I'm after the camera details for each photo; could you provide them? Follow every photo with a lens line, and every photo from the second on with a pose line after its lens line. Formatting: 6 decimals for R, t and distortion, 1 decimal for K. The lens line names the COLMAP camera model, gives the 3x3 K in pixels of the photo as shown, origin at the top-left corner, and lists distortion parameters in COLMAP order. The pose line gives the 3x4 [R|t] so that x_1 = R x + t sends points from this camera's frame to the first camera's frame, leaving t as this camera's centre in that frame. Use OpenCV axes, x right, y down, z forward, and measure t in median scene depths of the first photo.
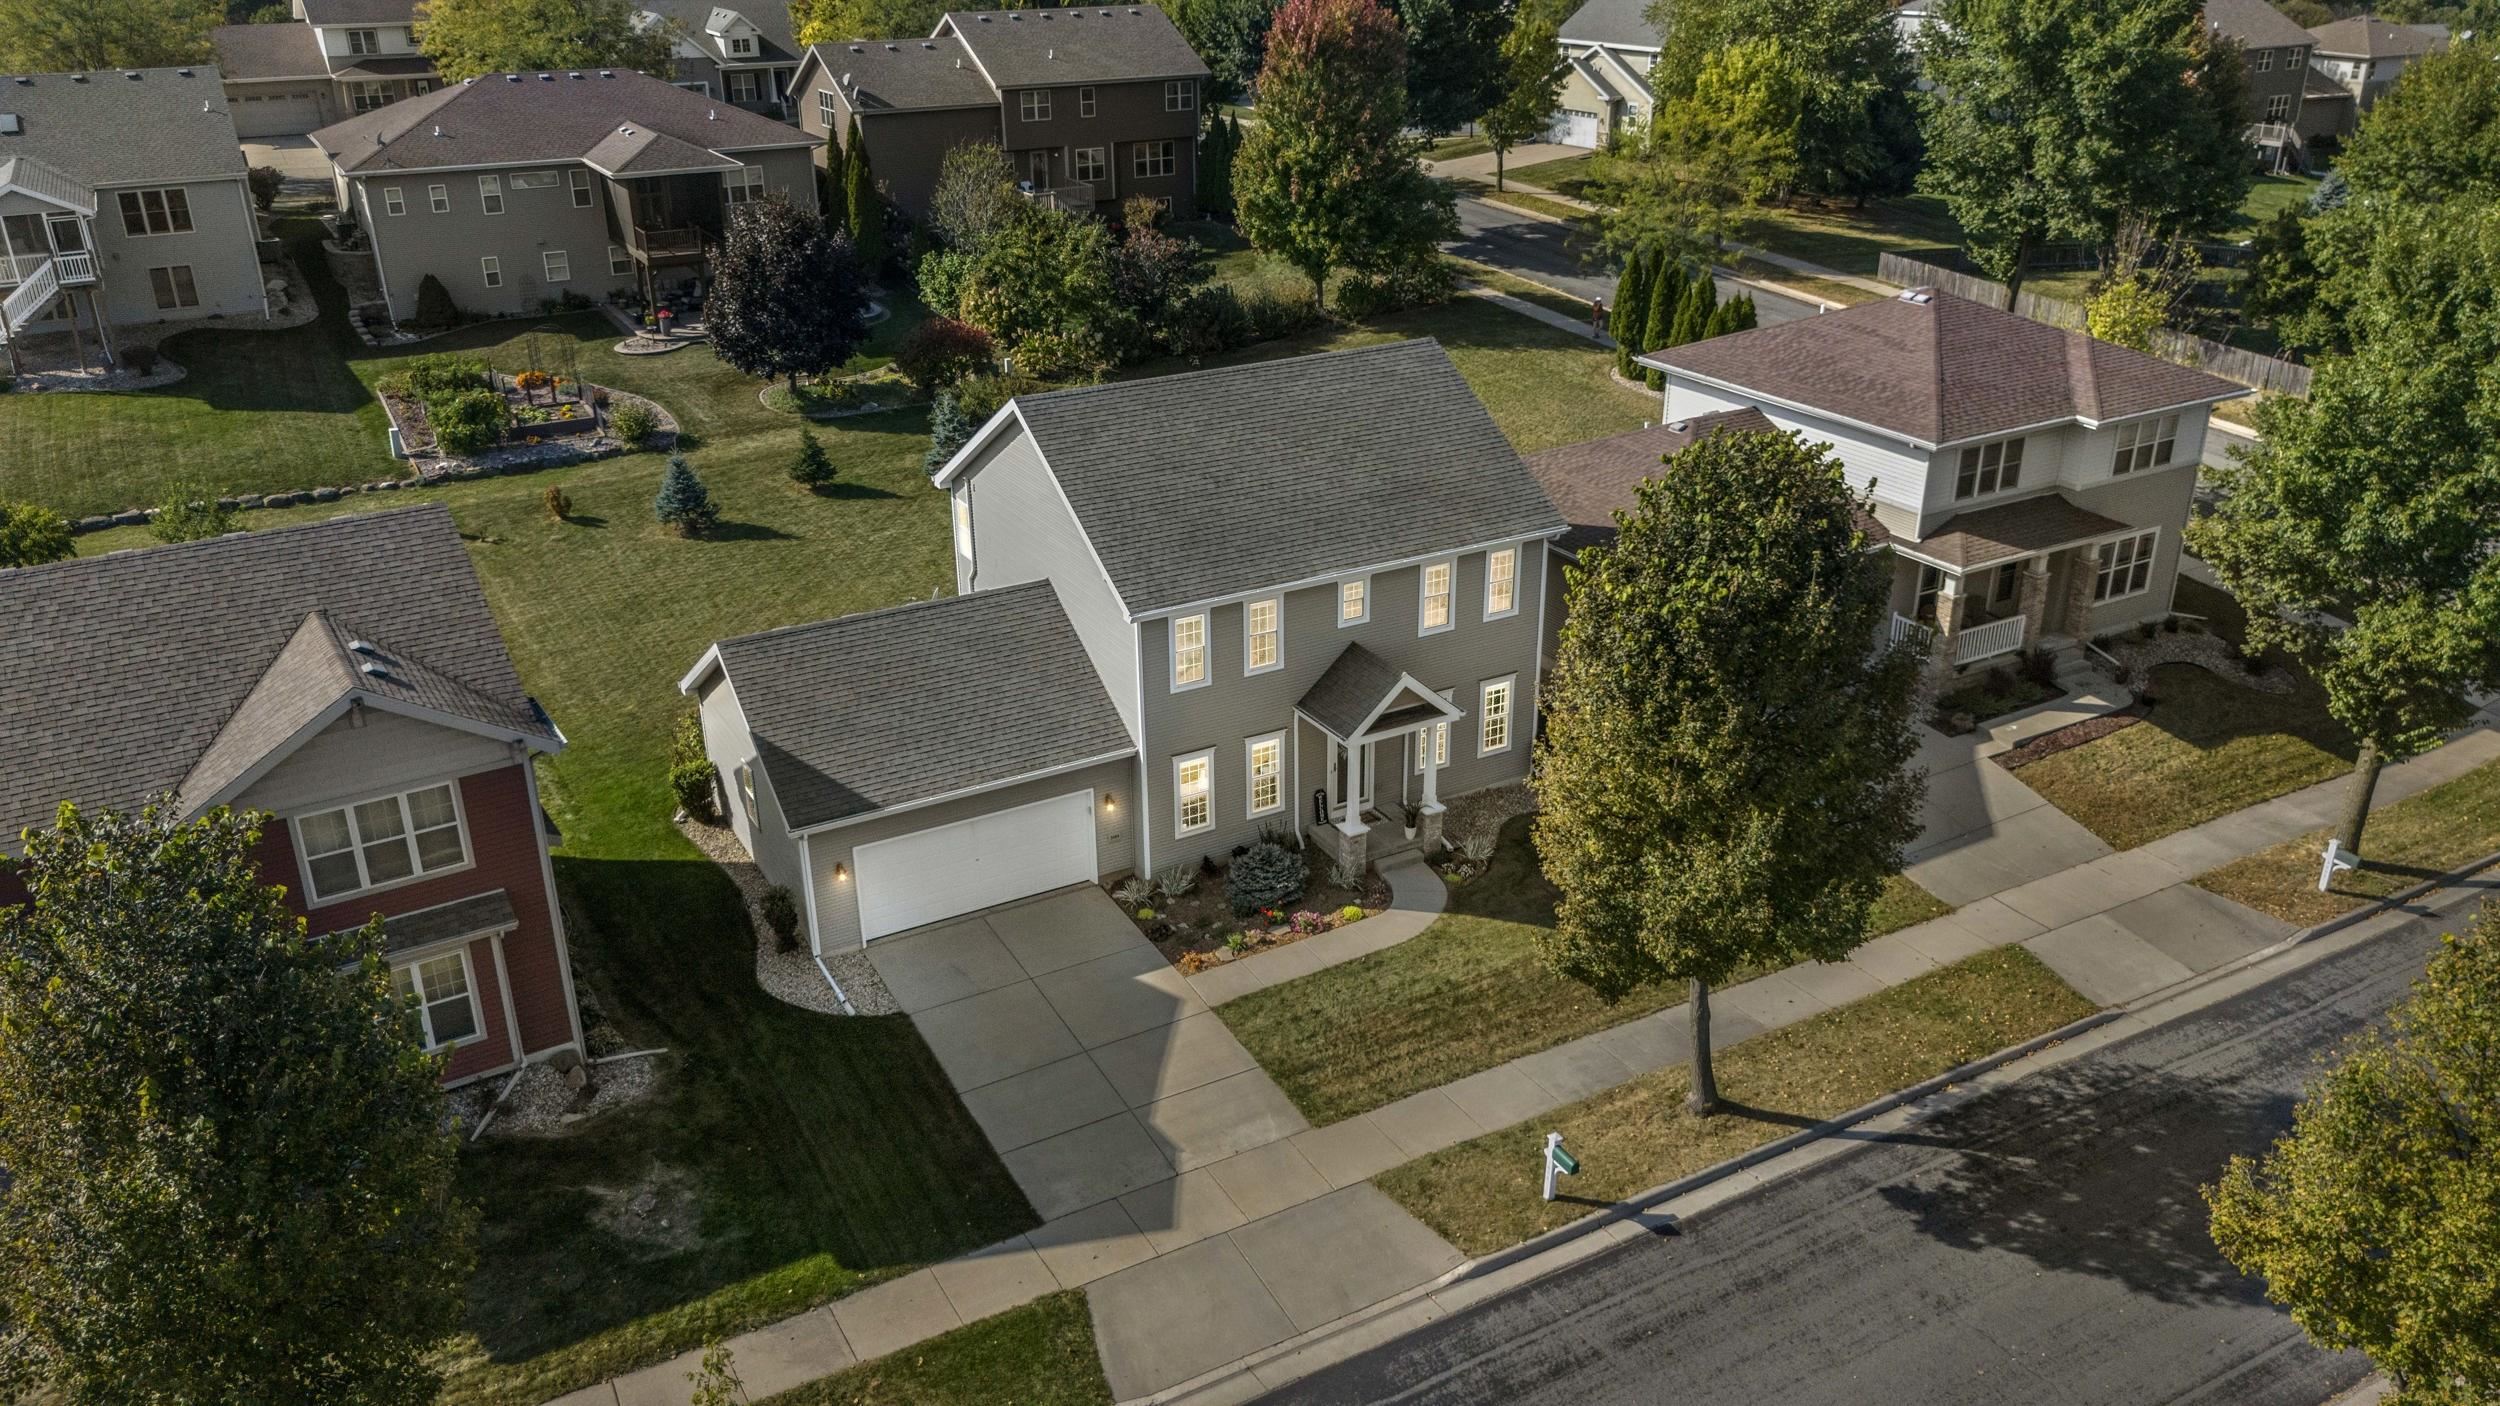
lens RADIAL K [[1859.2, 0, 1238.3], [0, 1859.2, 699.0], [0, 0, 1]] dist [0.057340, -0.074148]
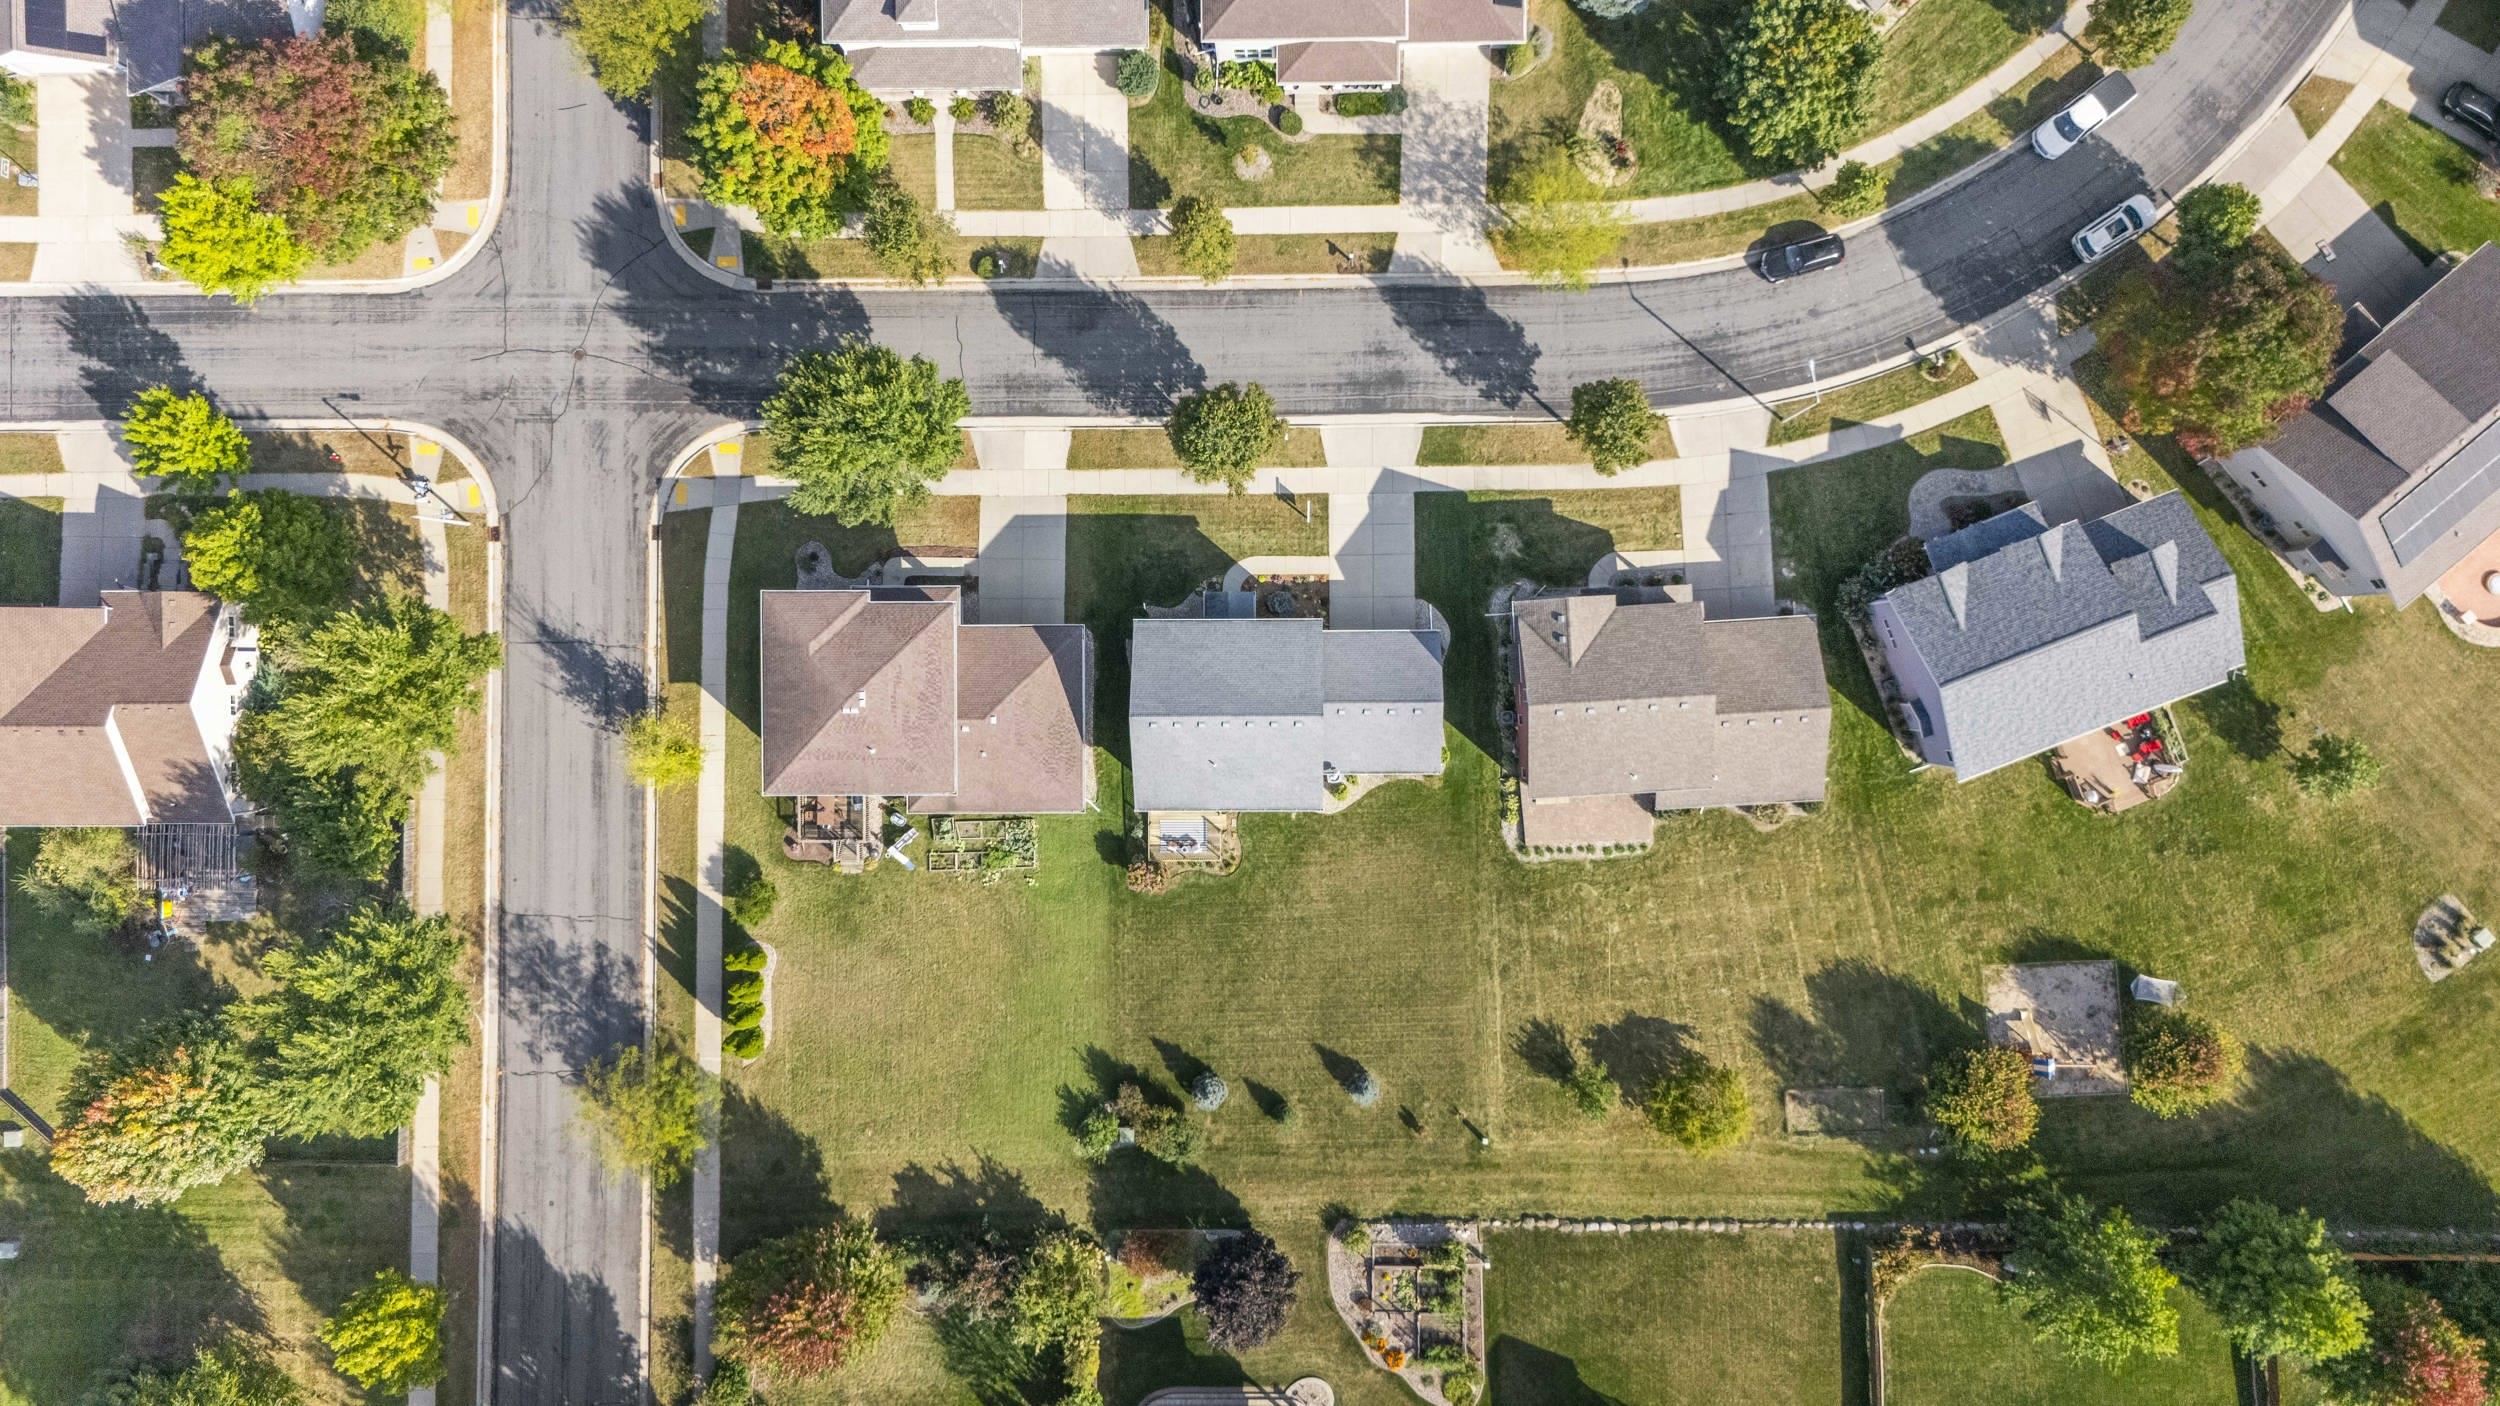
lens RADIAL K [[1859.2, 0, 1238.3], [0, 1859.2, 699.0], [0, 0, 1]] dist [0.057340, -0.074148]
pose [[-0.873033, -0.487592, 0.008185, -0.017595], [0.204141, -0.350168, 0.914171, -2.141281], [-0.442876, 0.799773, 0.405246, -0.008107]]
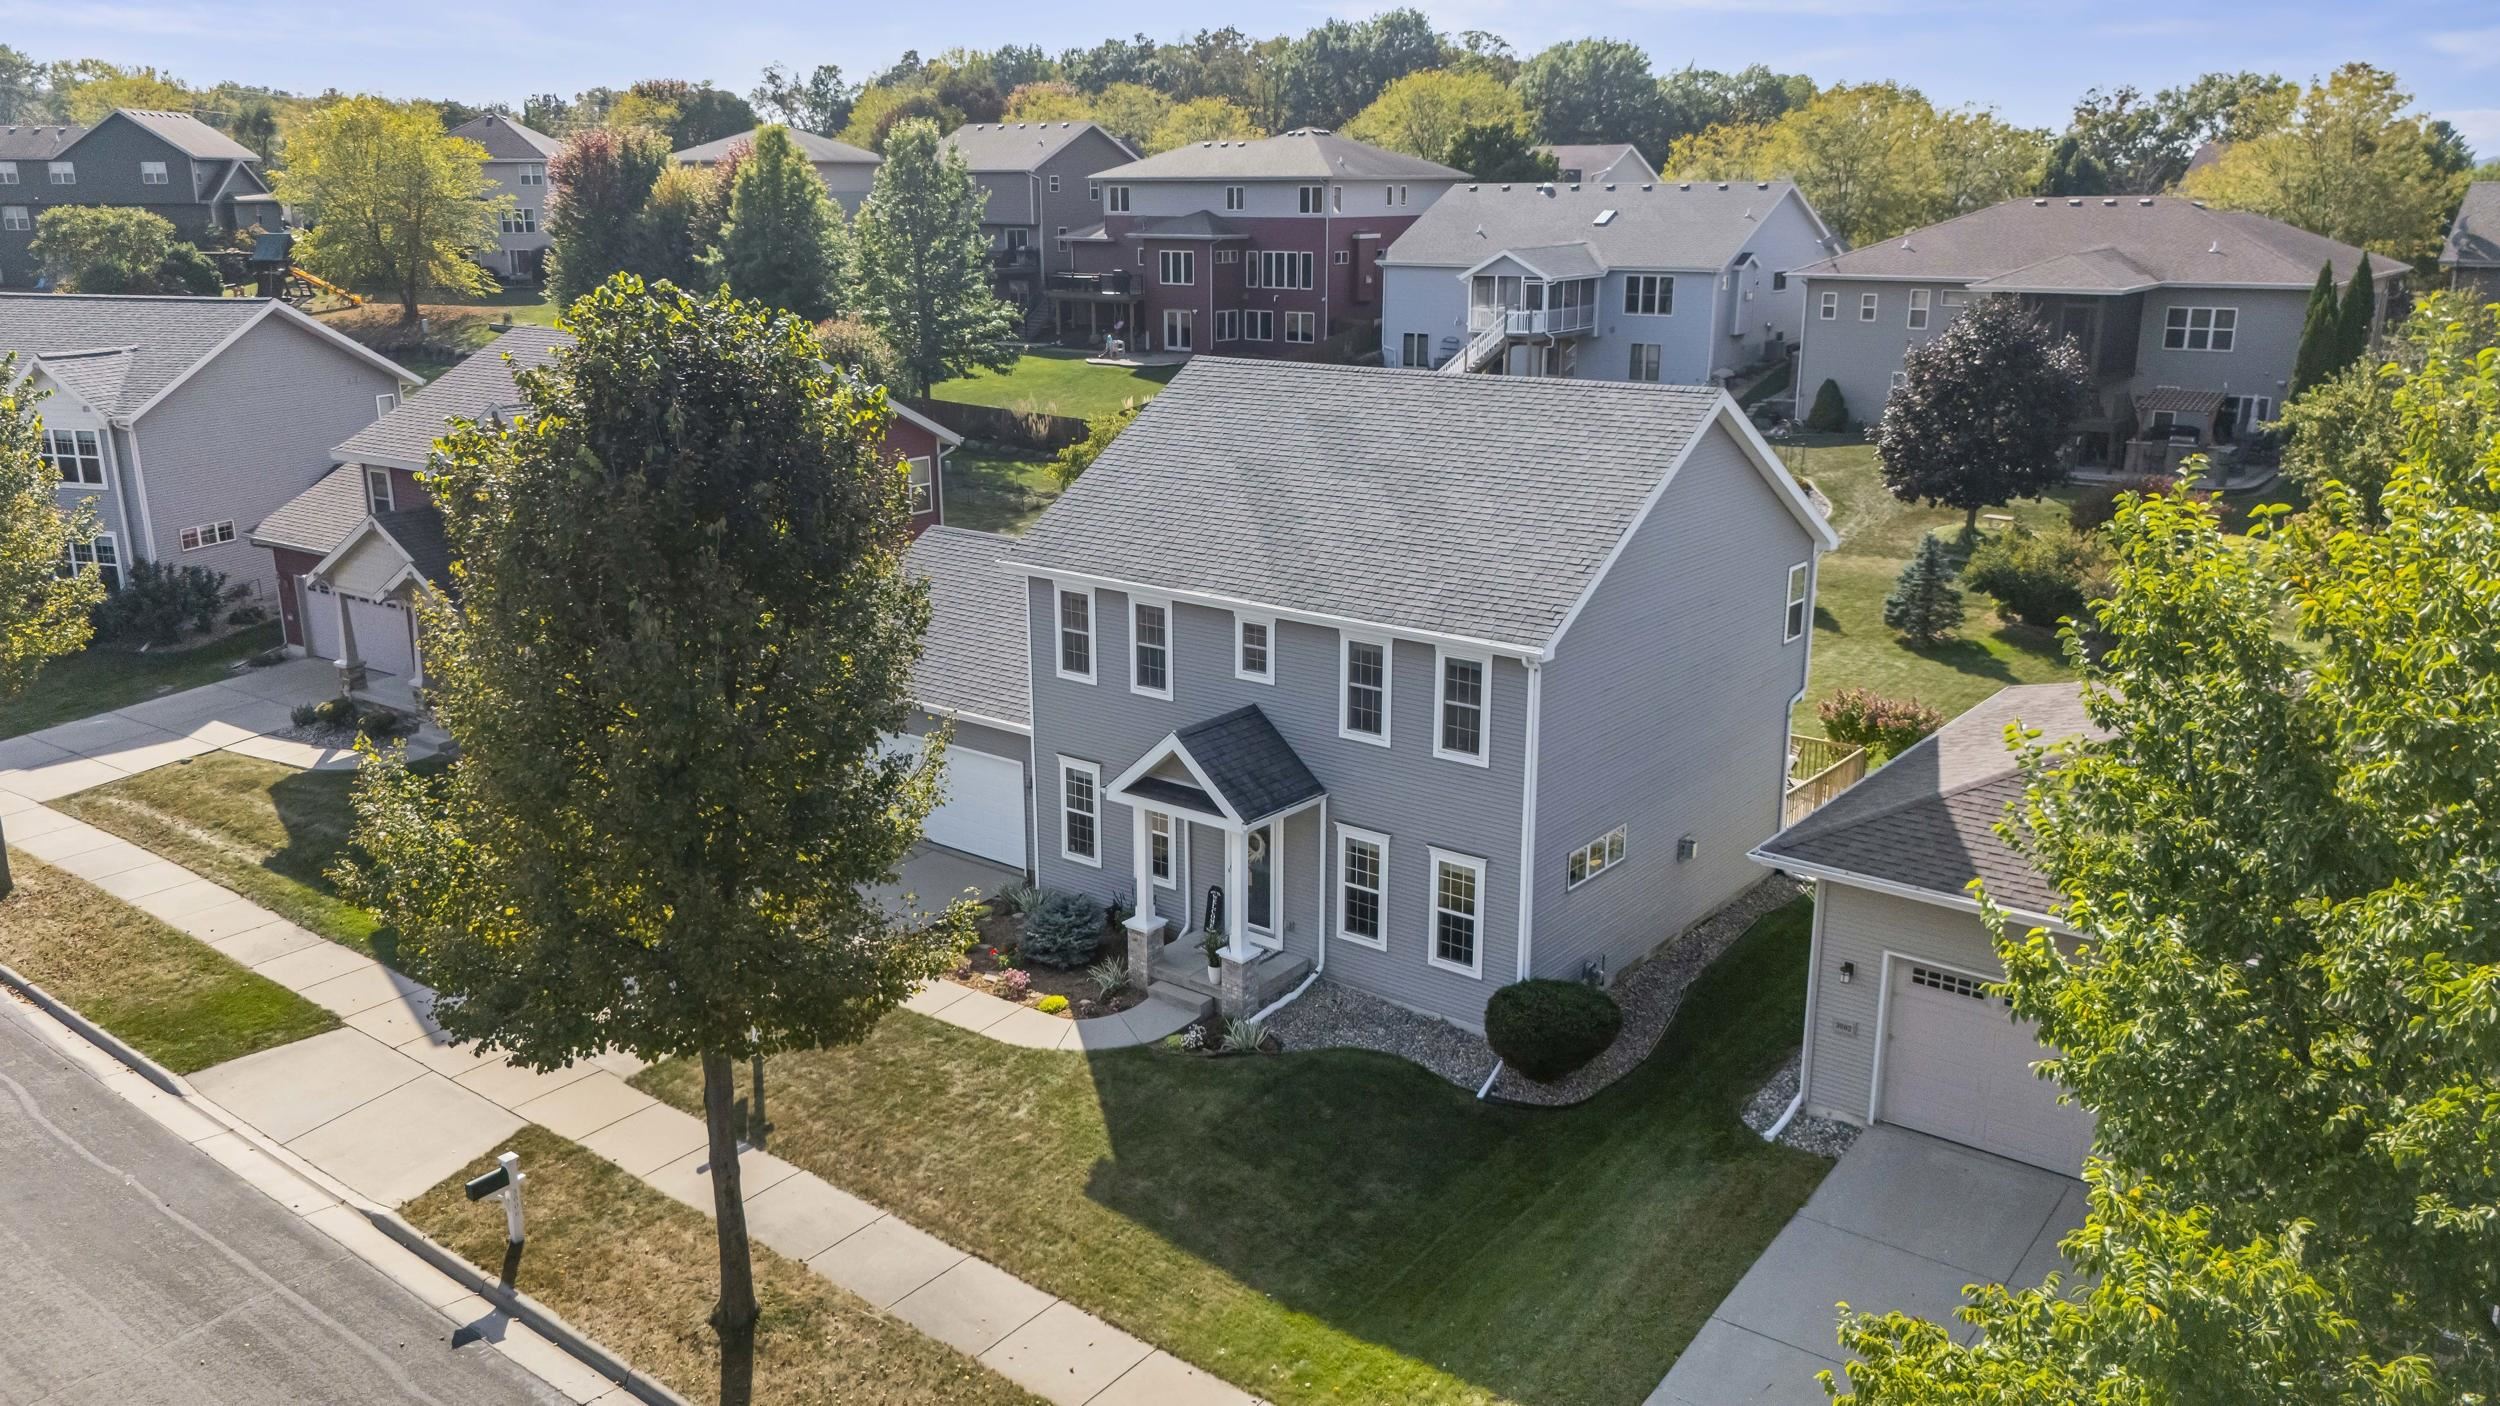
lens RADIAL K [[1859.2, 0, 1238.3], [0, 1859.2, 699.0], [0, 0, 1]] dist [0.057340, -0.074148]
pose [[0.380226, 0.252334, -0.889807, 0.615264], [-0.370090, 0.923194, 0.103658, -0.091677], [0.847621, 0.289895, 0.444409, 0.557589]]
